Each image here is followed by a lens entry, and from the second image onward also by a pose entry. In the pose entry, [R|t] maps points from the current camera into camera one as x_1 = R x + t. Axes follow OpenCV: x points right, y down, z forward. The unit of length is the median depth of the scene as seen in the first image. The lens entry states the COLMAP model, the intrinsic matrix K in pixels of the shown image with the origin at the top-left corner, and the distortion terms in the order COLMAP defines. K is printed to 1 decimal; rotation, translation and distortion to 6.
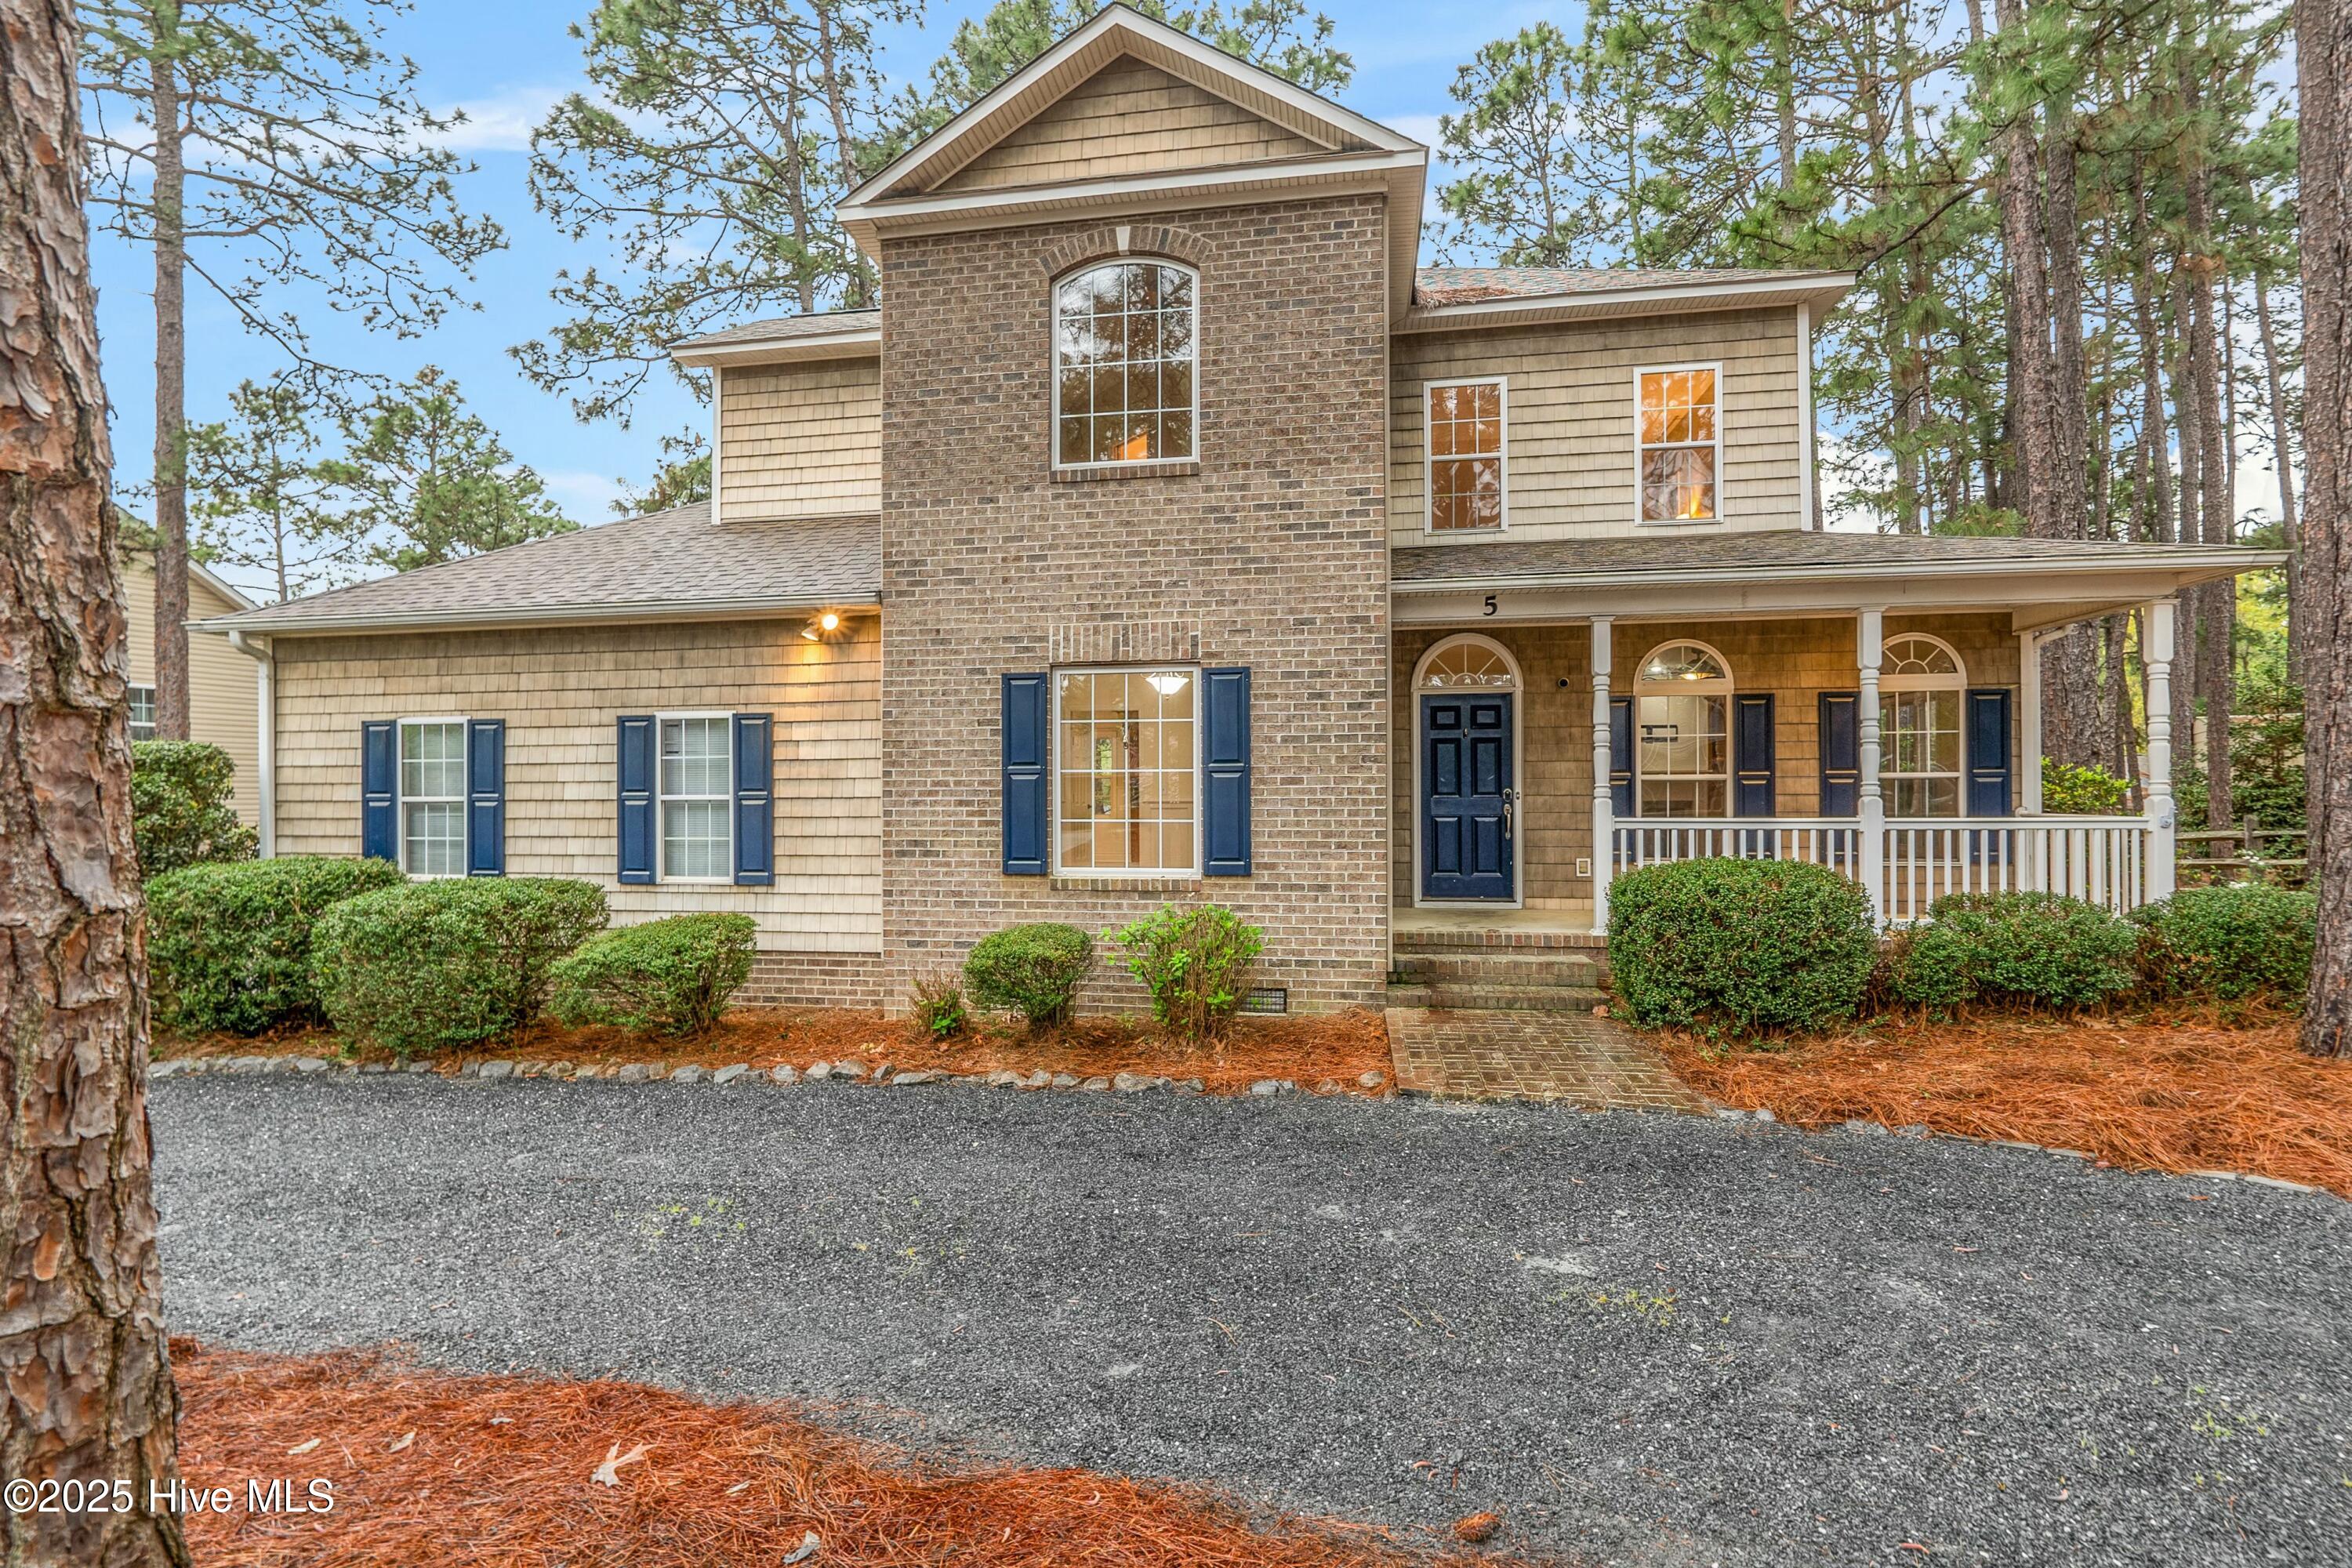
lens RADIAL K [[1095.6, 0, 1181.7], [0, 1095.6, 797.1], [0, 0, 1]] dist [-0.007159, 0.002167]
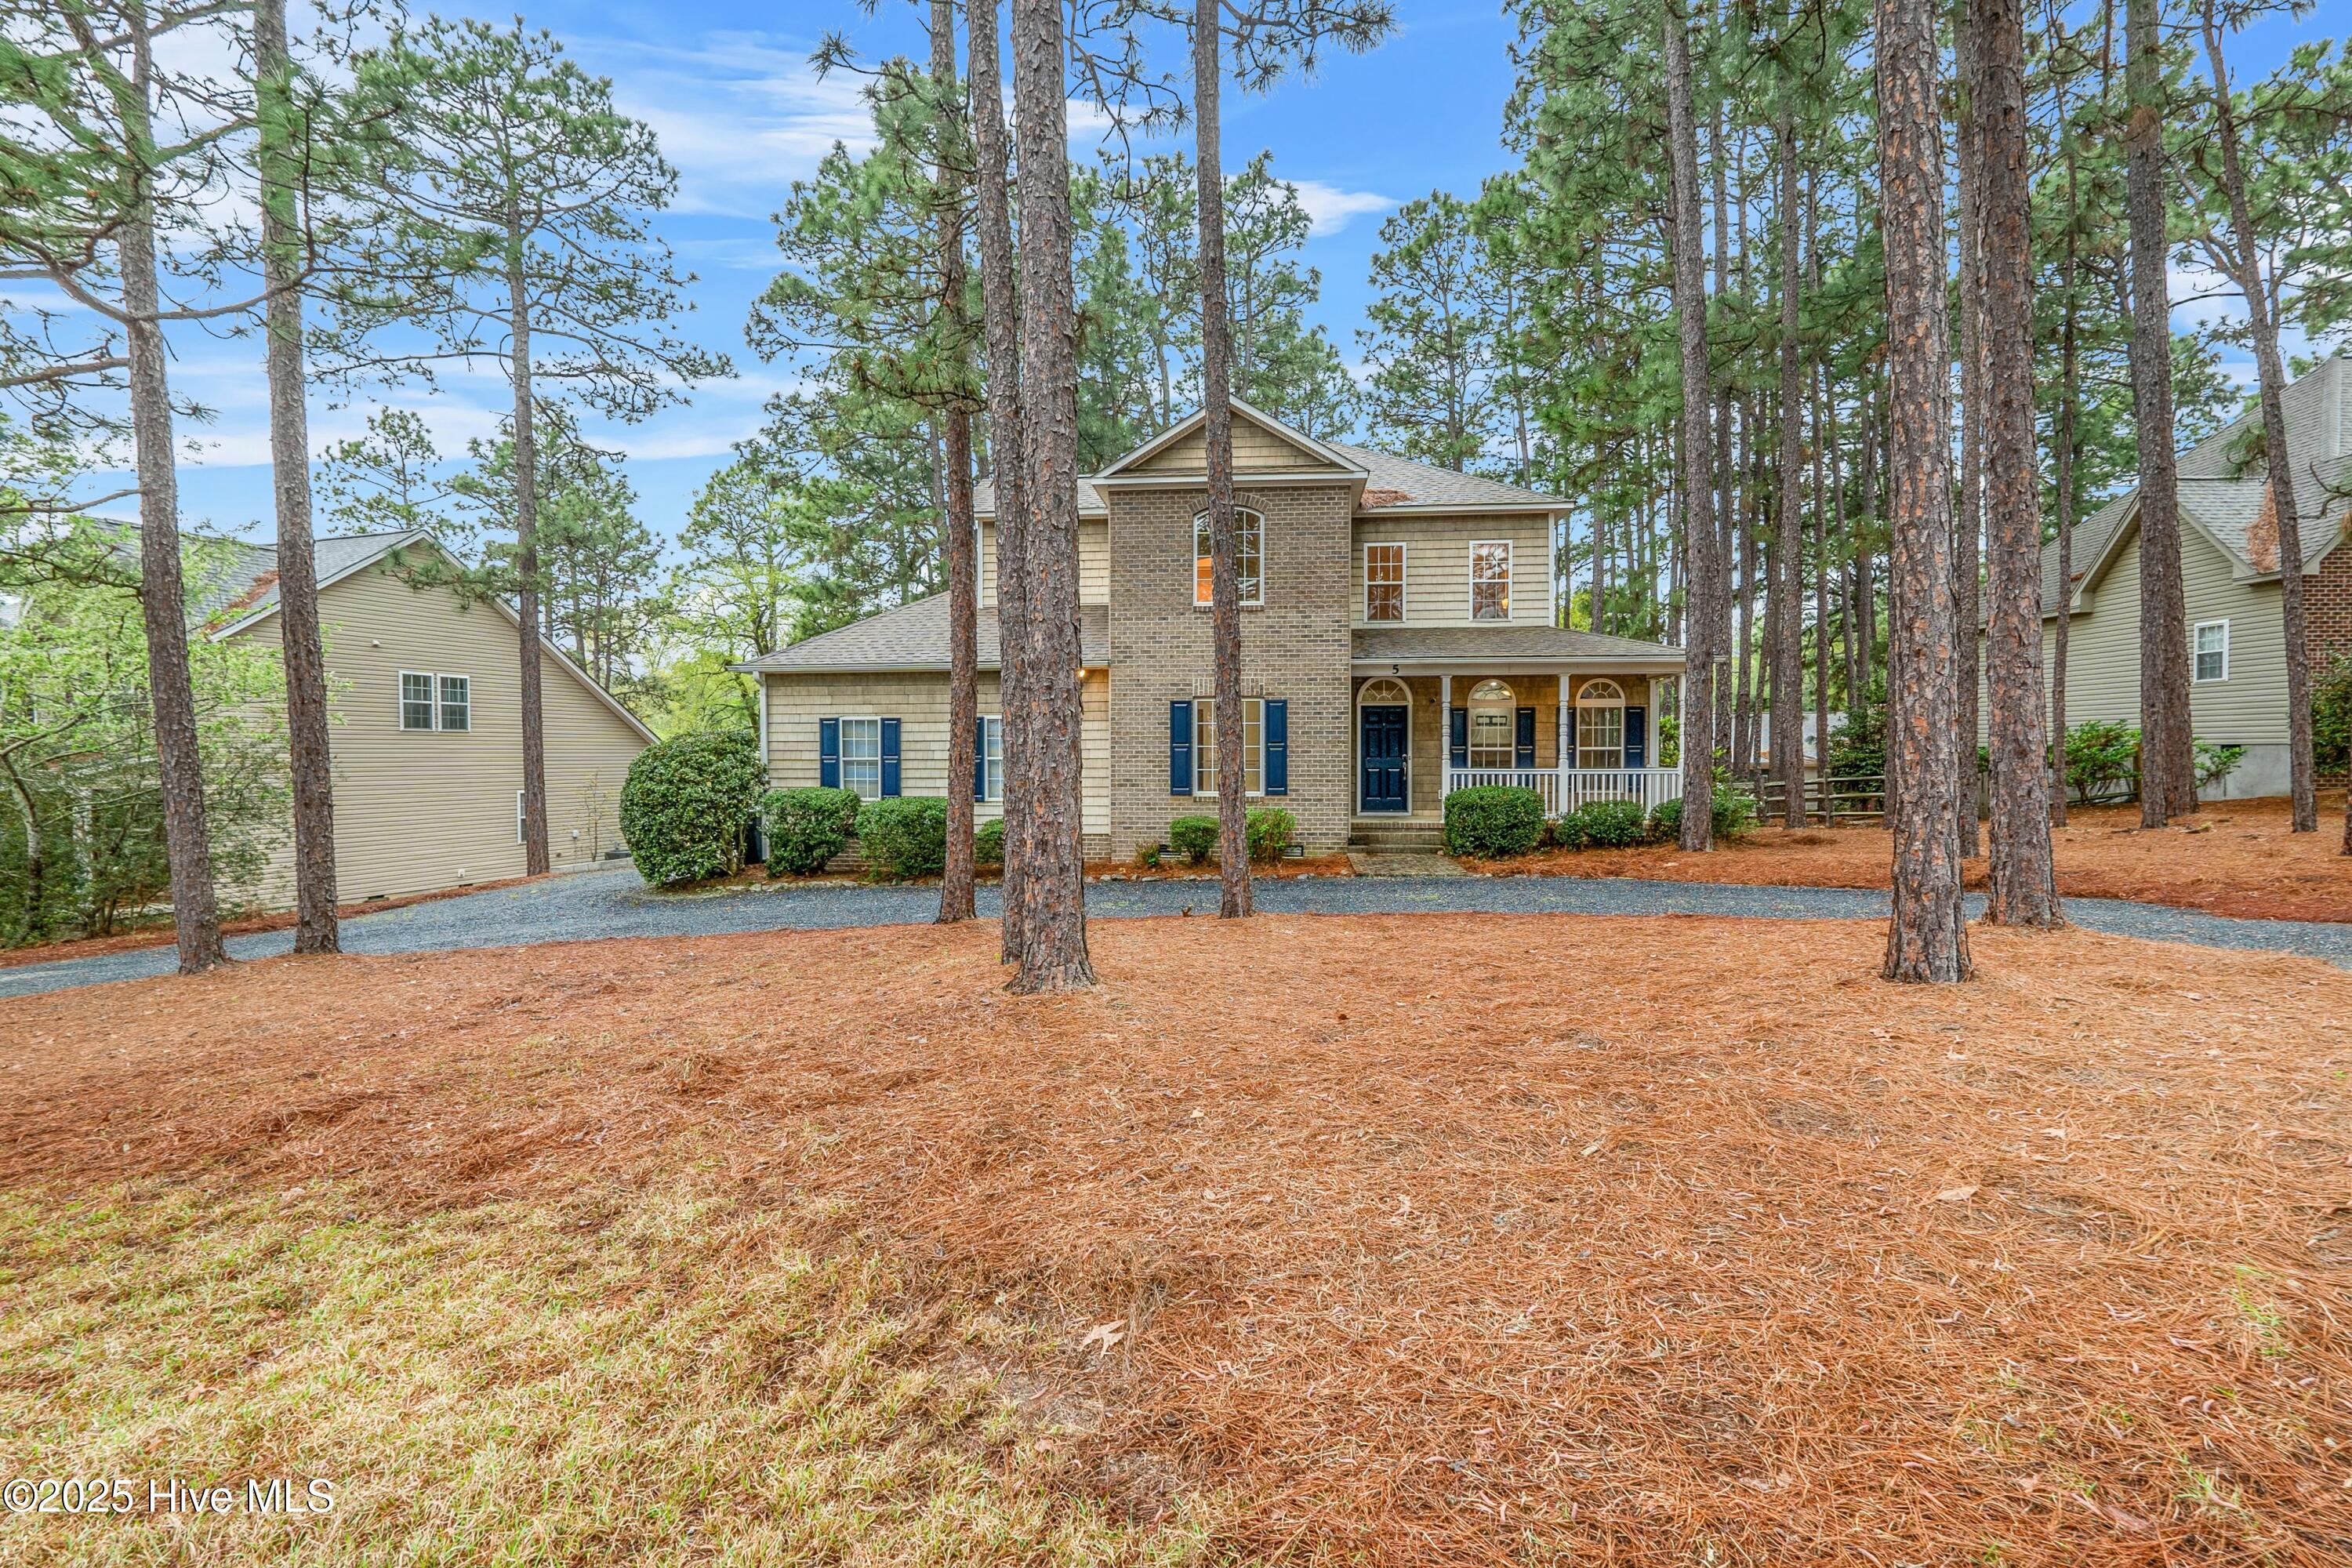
lens RADIAL K [[1095.6, 0, 1171.2], [0, 1095.6, 786.0], [0, 0, 1]] dist [-0.007159, 0.002167]
pose [[0.998356, -0.000095, 0.057311, -0.254694], [-0.001742, 0.999486, 0.032001, -0.013343], [-0.057285, -0.032048, 0.997843, -1.021676]]
